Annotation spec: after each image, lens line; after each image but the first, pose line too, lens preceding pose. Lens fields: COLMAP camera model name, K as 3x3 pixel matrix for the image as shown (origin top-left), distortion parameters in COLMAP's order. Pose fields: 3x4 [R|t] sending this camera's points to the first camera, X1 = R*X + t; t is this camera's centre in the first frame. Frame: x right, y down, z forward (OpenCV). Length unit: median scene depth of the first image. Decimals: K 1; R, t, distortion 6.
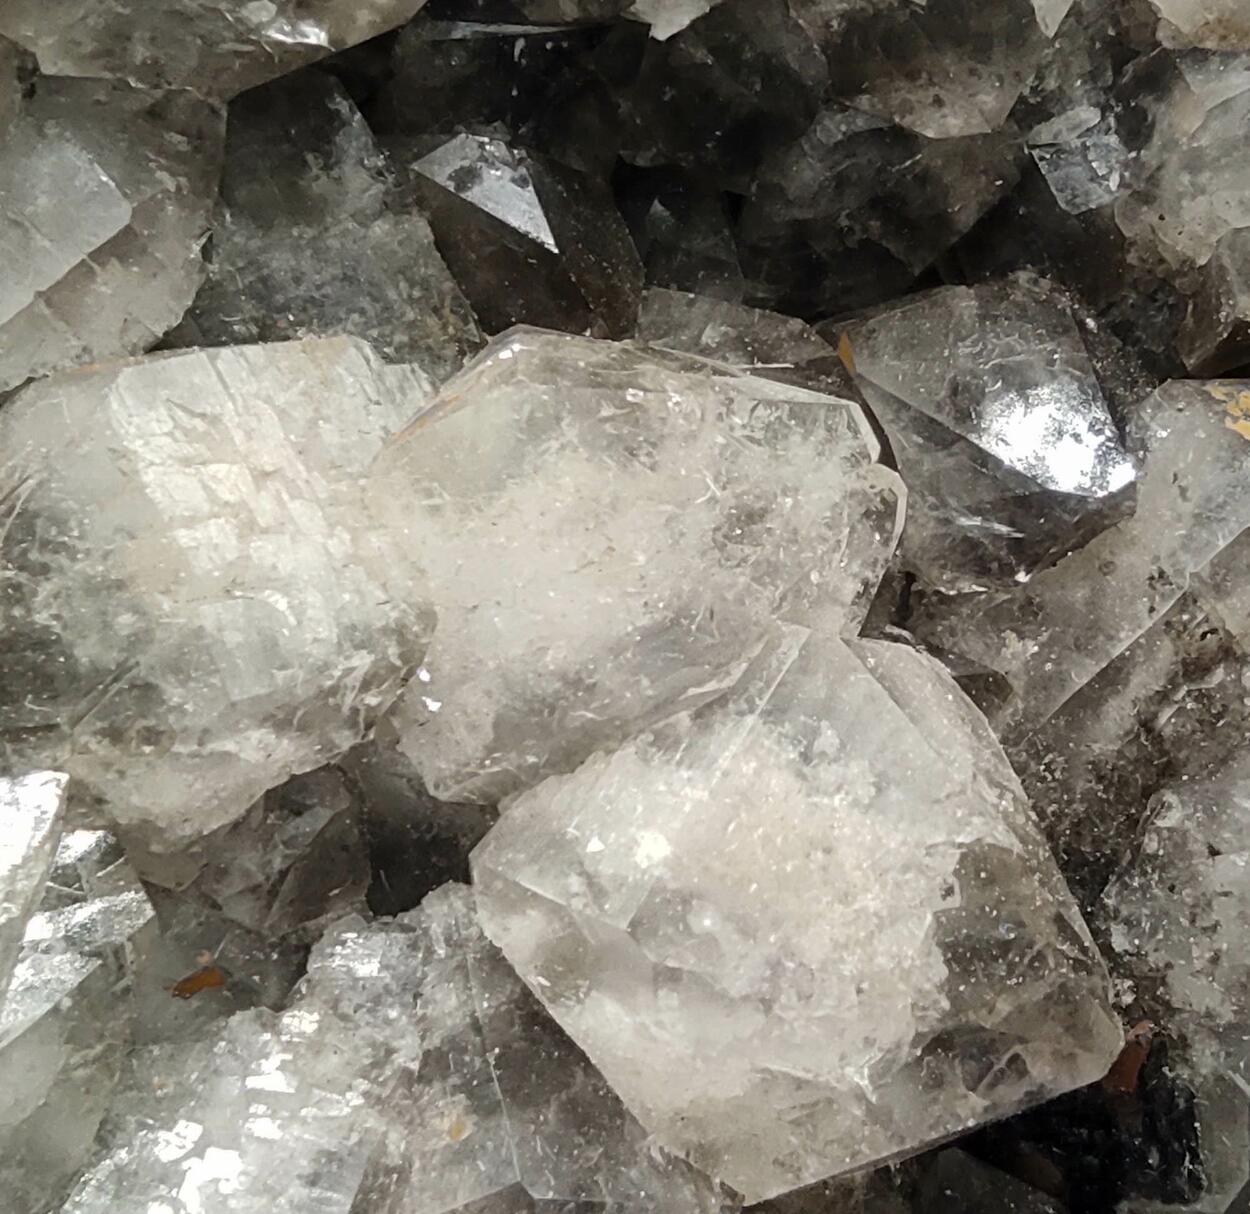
lens RADIAL K [[2022.6, 0, 817.6], [0, 2022.6, 570.5], [0, 0, 1]] dist [0.089337, 0.000000]
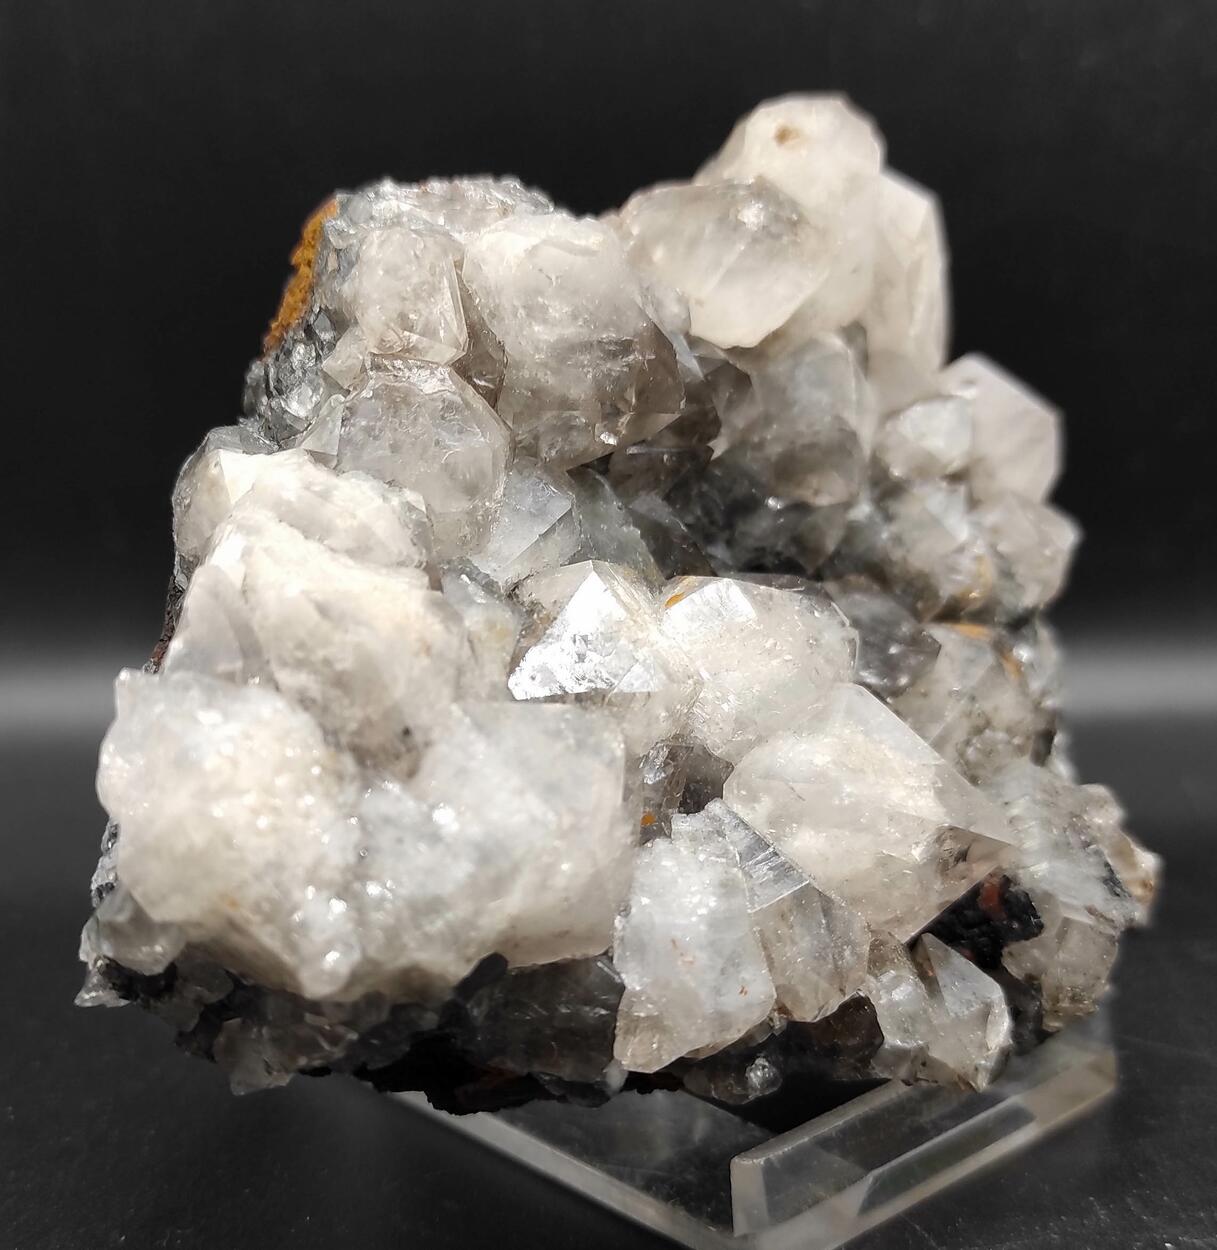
lens RADIAL K [[1958.3, 0, 611.5], [0, 1958.3, 629.1], [0, 0, 1]] dist [-0.025344, 0.000000]
pose [[0.956787, -0.018295, 0.290213, -0.782743], [0.111993, 0.944215, -0.309702, 0.543530], [-0.268358, 0.328821, 0.905462, -0.806662]]
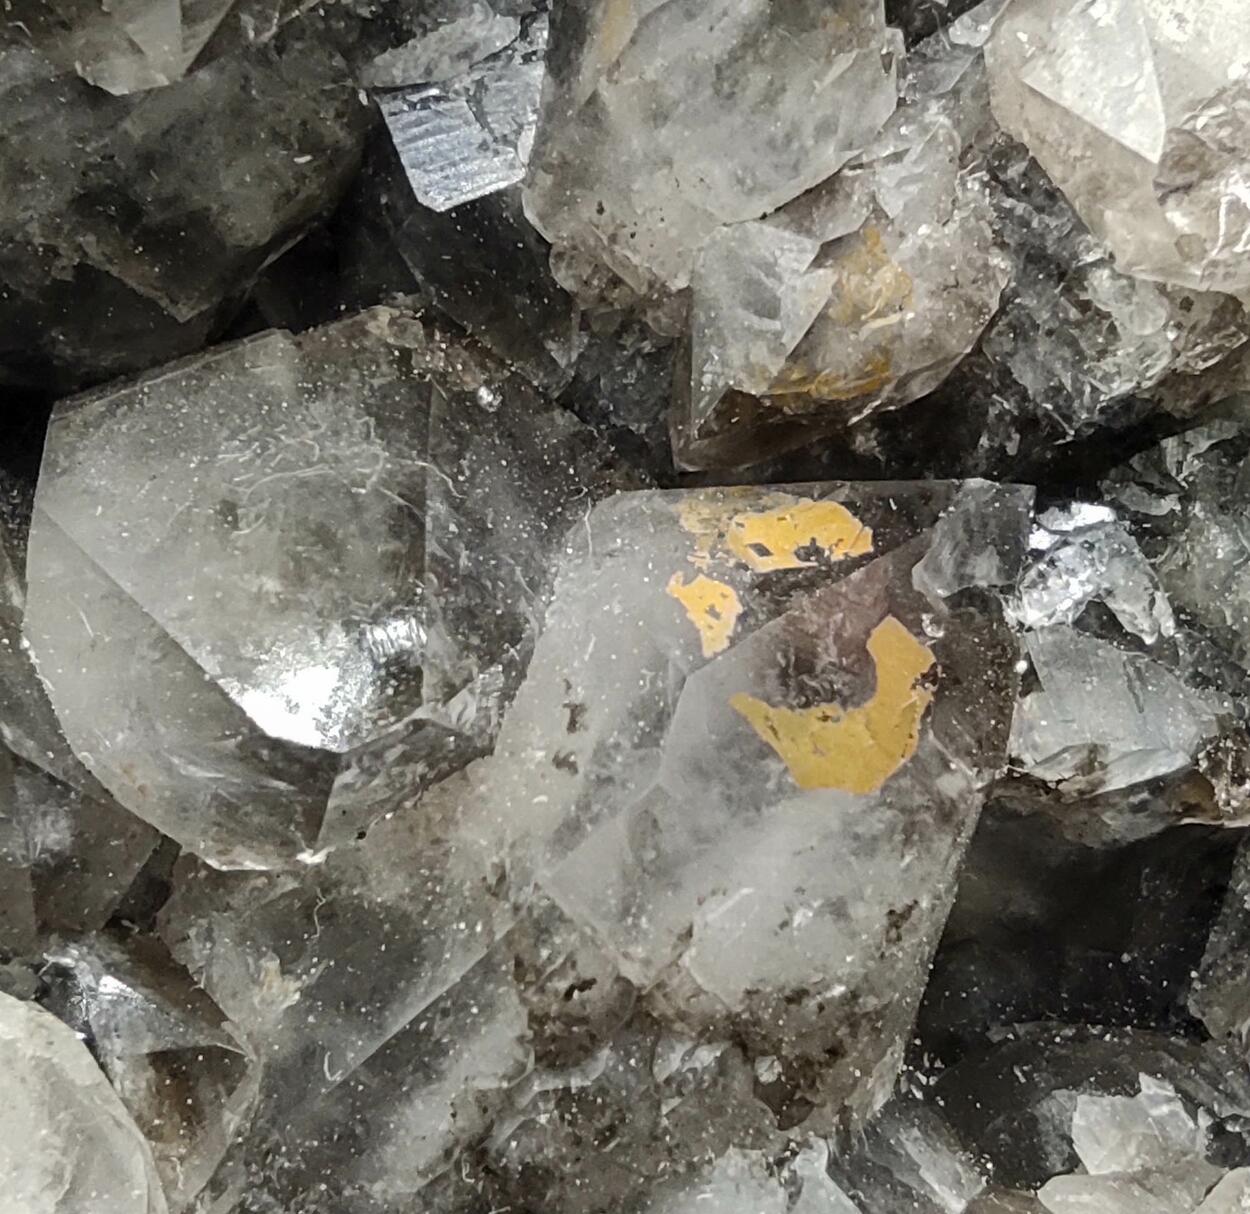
lens RADIAL K [[2022.6, 0, 650.6], [0, 2022.6, 584.1], [0, 0, 1]] dist [0.089337, 0.000000]
pose [[0.979096, 0.000954, -0.203398, 0.321448], [0.011363, 0.998171, 0.059376, -0.109591], [0.203083, -0.060446, 0.977294, 0.472802]]
